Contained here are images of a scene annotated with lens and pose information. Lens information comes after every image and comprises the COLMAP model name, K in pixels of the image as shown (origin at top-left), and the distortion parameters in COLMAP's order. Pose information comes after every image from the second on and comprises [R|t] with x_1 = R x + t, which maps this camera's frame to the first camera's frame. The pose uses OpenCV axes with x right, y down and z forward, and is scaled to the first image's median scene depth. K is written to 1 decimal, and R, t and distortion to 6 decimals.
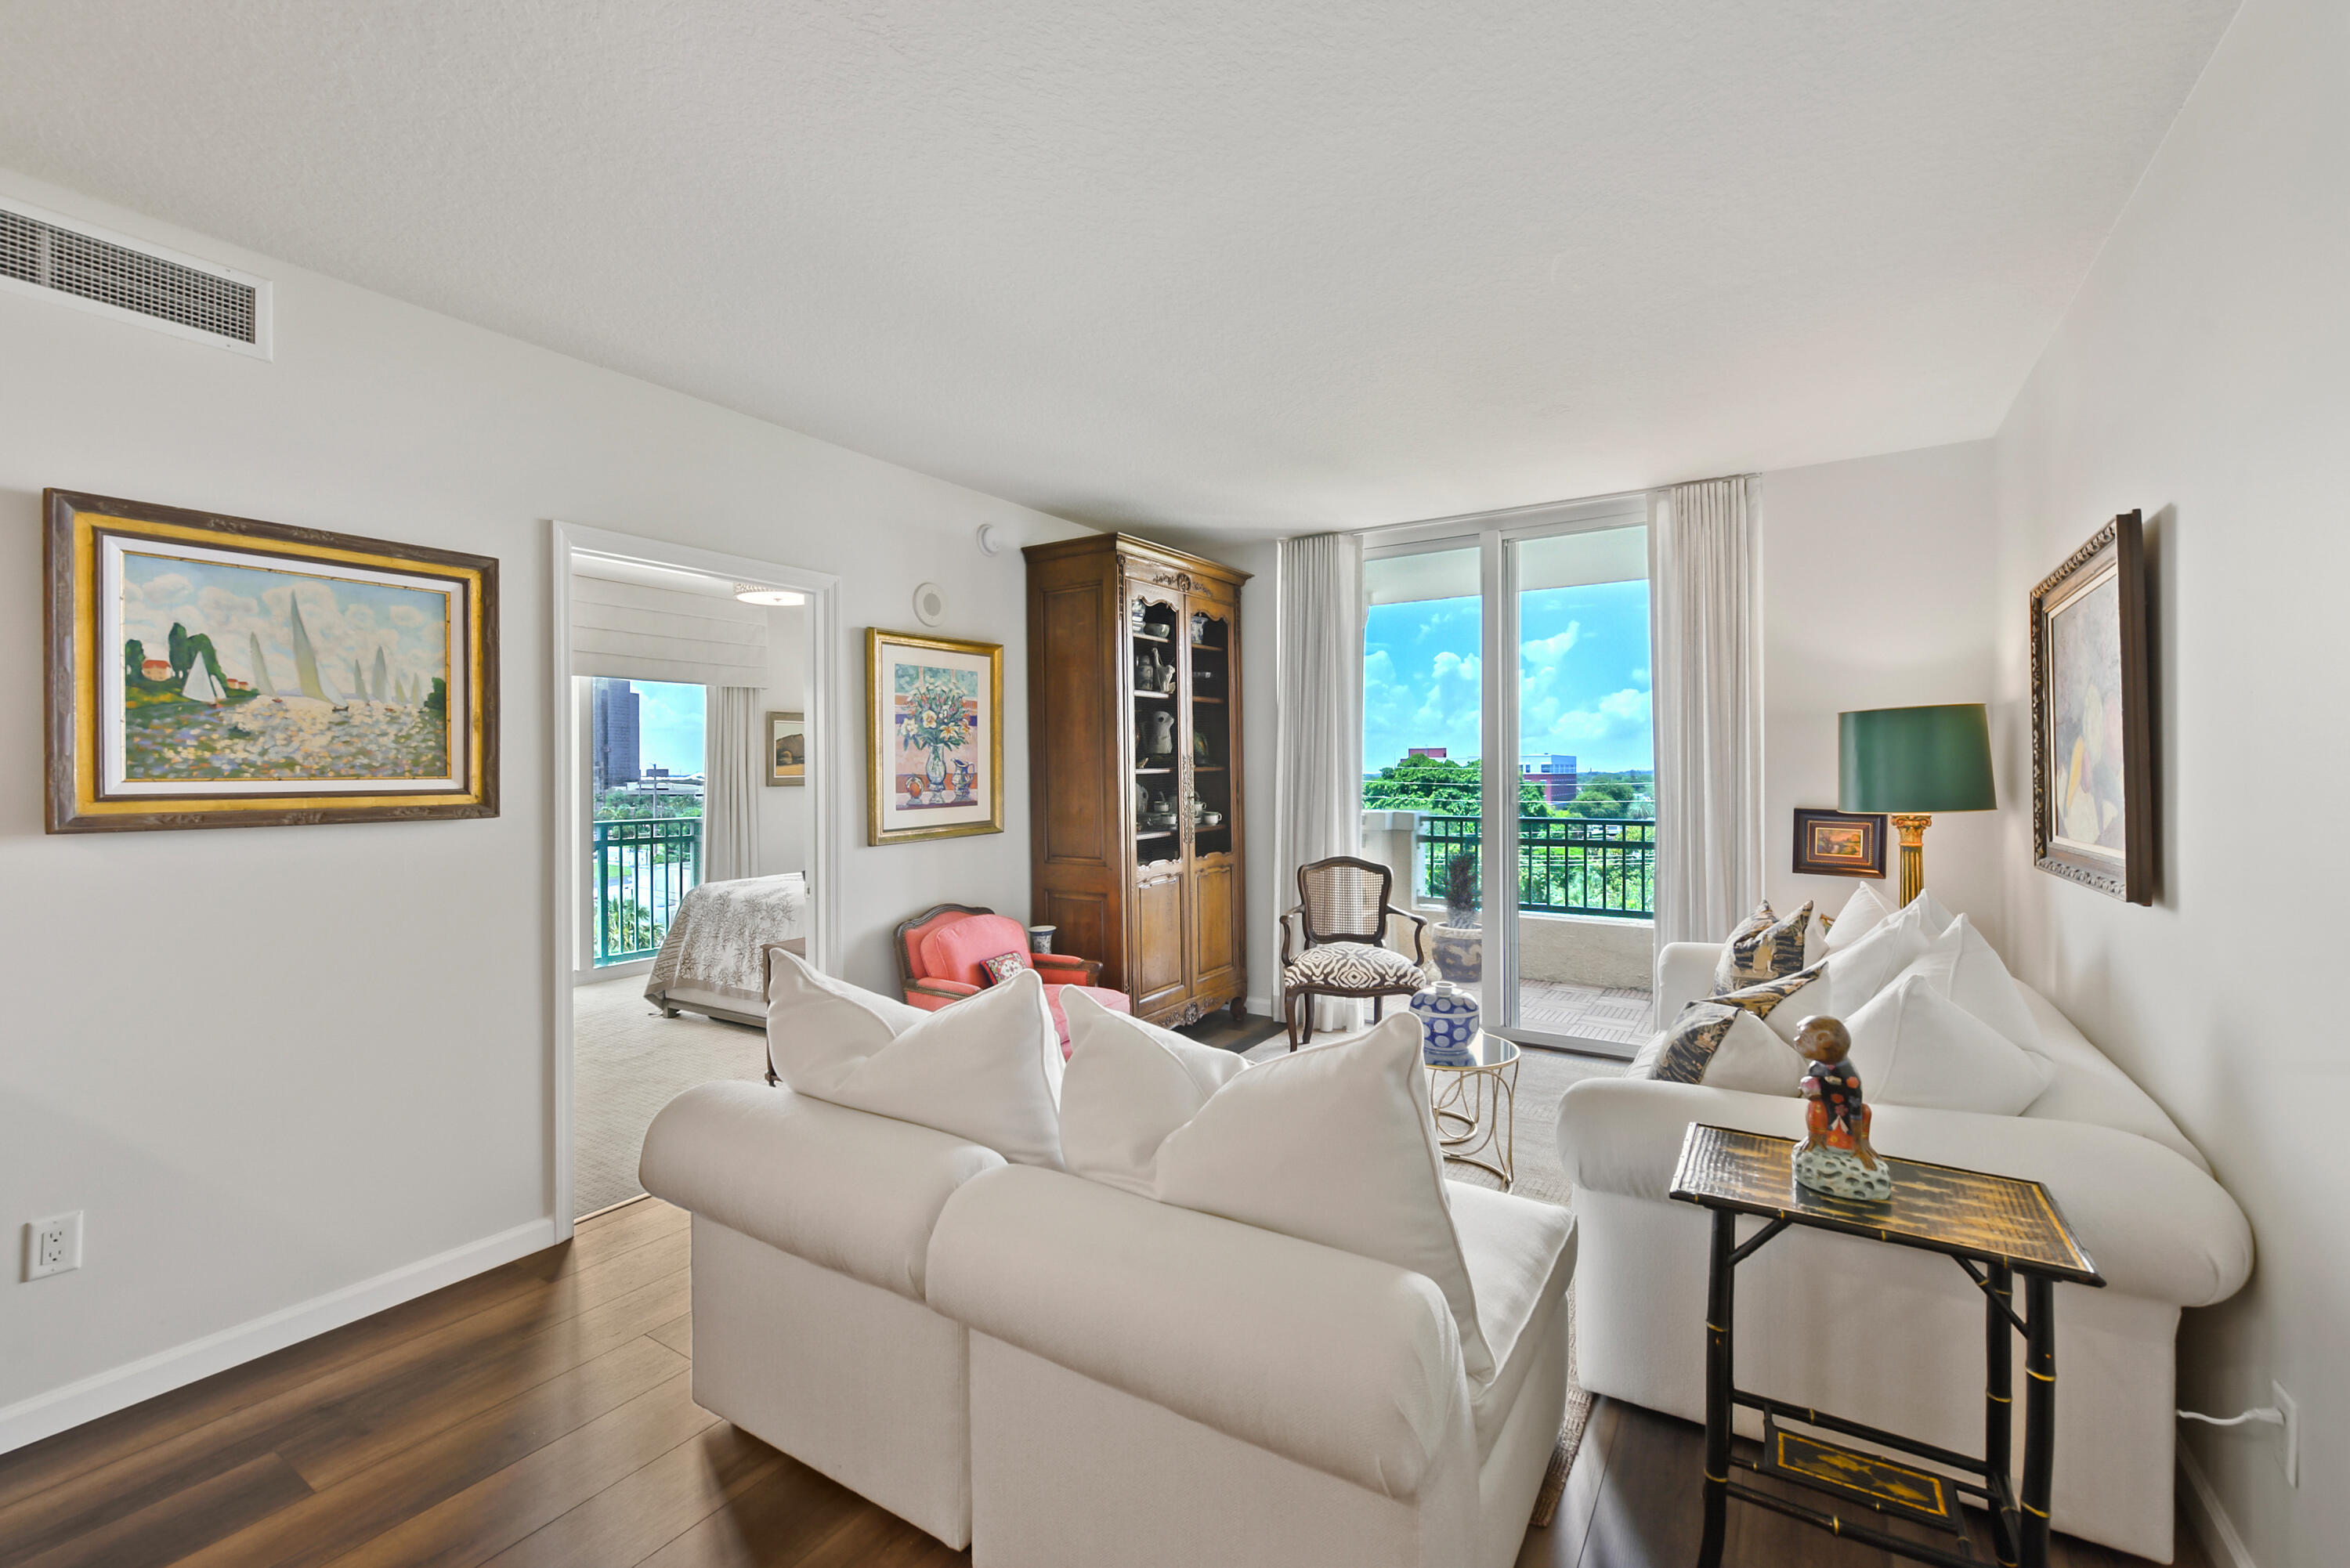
lens RADIAL K [[1003.8, 0, 1167.9], [0, 1003.8, 773.3], [0, 0, 1]] dist [-0.001407, 0.000024]
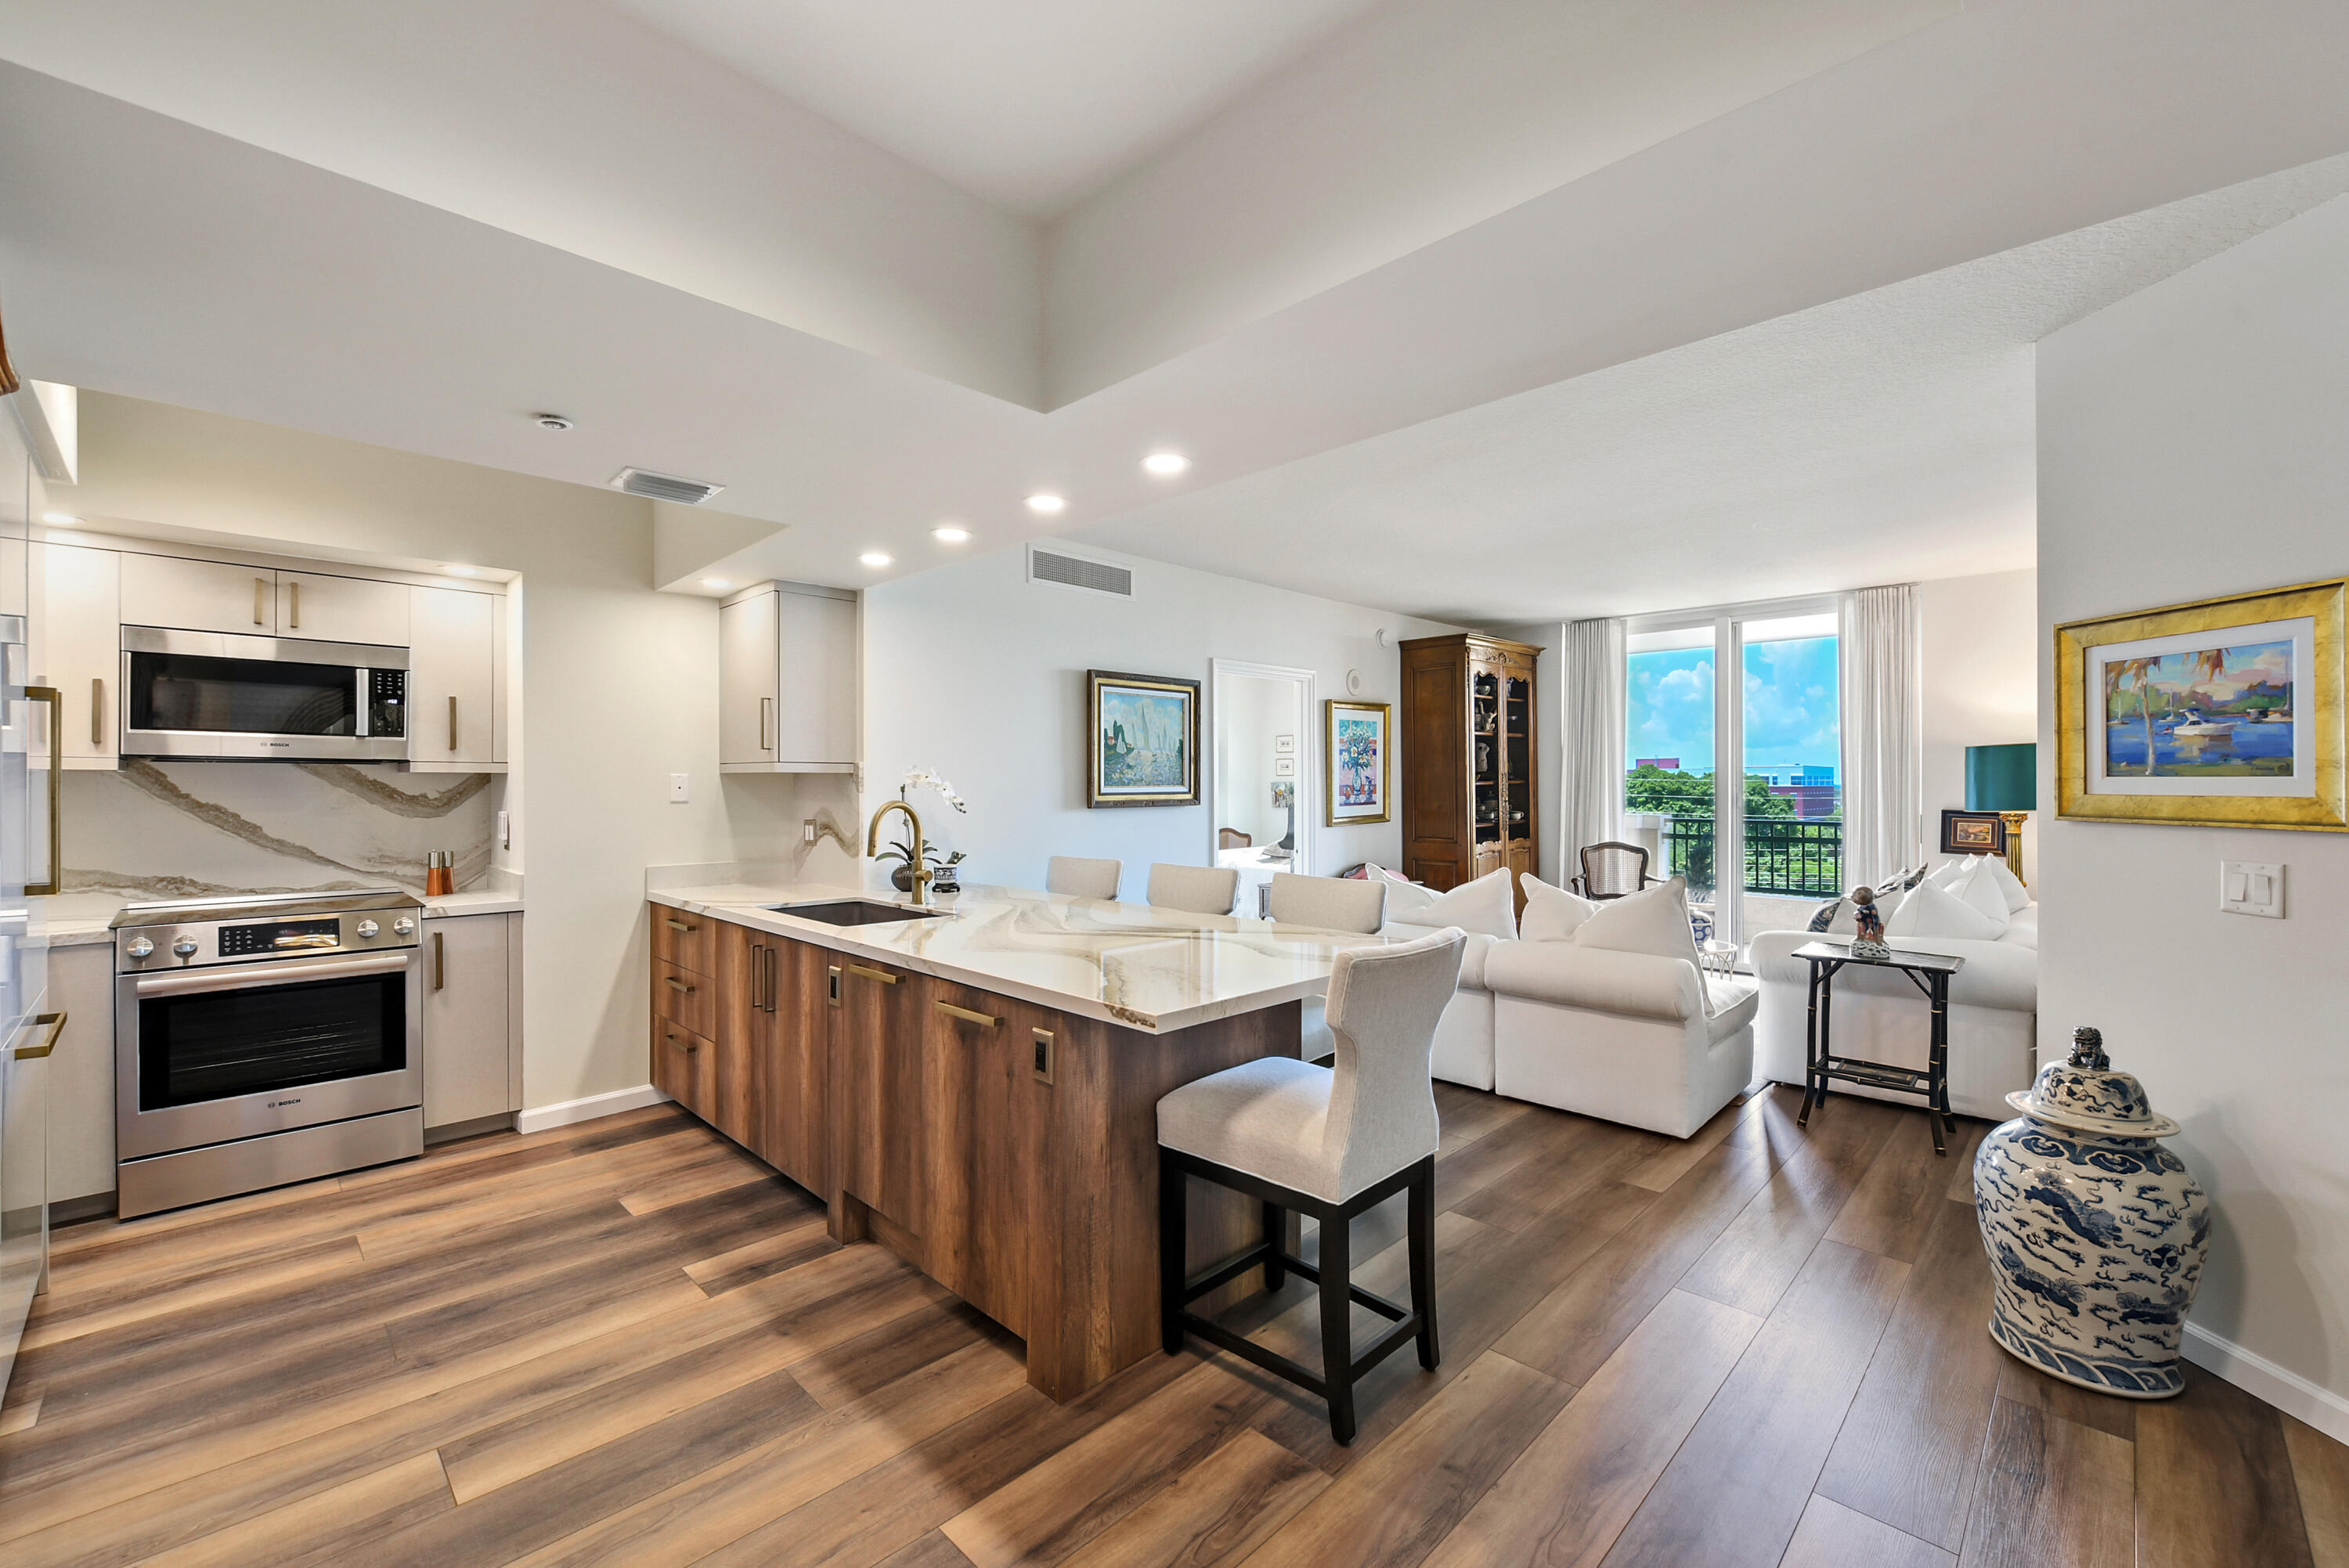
lens RADIAL K [[1056.3, 0, 1146.0], [0, 1056.3, 787.3], [0, 0, 1]] dist [-0.002543, -0.000996]
pose [[0.980993, 0.003686, -0.194010, -0.223210], [-0.002979, 0.999988, 0.003932, -0.001084], [0.194022, -0.003279, 0.980992, -0.739269]]
